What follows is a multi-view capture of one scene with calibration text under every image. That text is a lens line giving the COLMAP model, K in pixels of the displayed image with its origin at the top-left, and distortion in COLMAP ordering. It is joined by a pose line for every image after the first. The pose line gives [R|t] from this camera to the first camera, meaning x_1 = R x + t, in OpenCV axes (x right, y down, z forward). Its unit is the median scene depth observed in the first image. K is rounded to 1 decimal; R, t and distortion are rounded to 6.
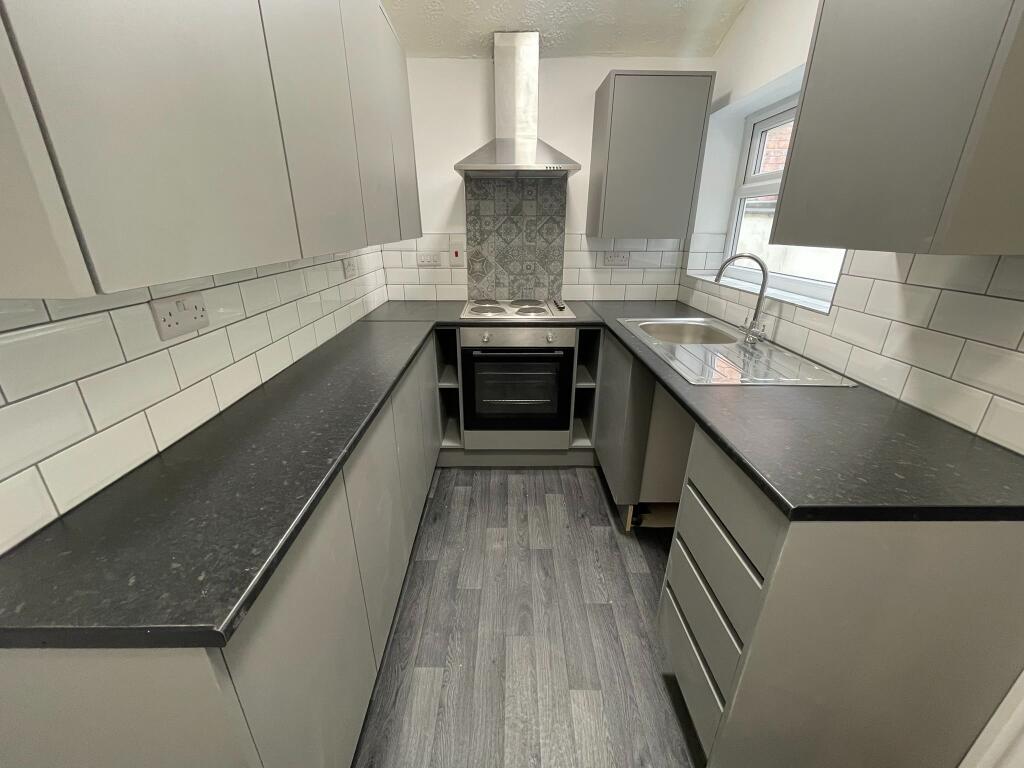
lens RADIAL K [[411.6, 0, 508.9], [0, 411.6, 384.0], [0, 0, 1]] dist [-0.000776, -0.000305]
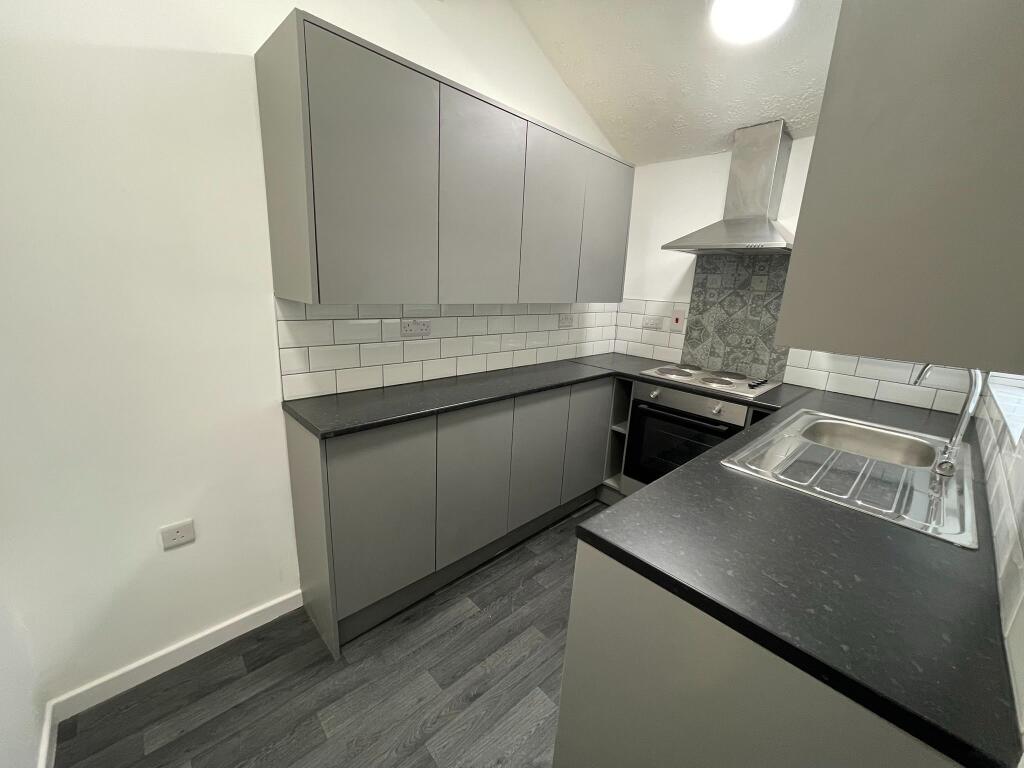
lens RADIAL K [[411.6, 0, 508.8], [0, 411.6, 383.5], [0, 0, 1]] dist [-0.000776, -0.000305]
pose [[0.682049, 0.207672, -0.701200, 0.369948], [-0.307672, 0.951331, -0.017517, -0.003267], [0.663436, 0.227687, 0.712749, -0.027280]]
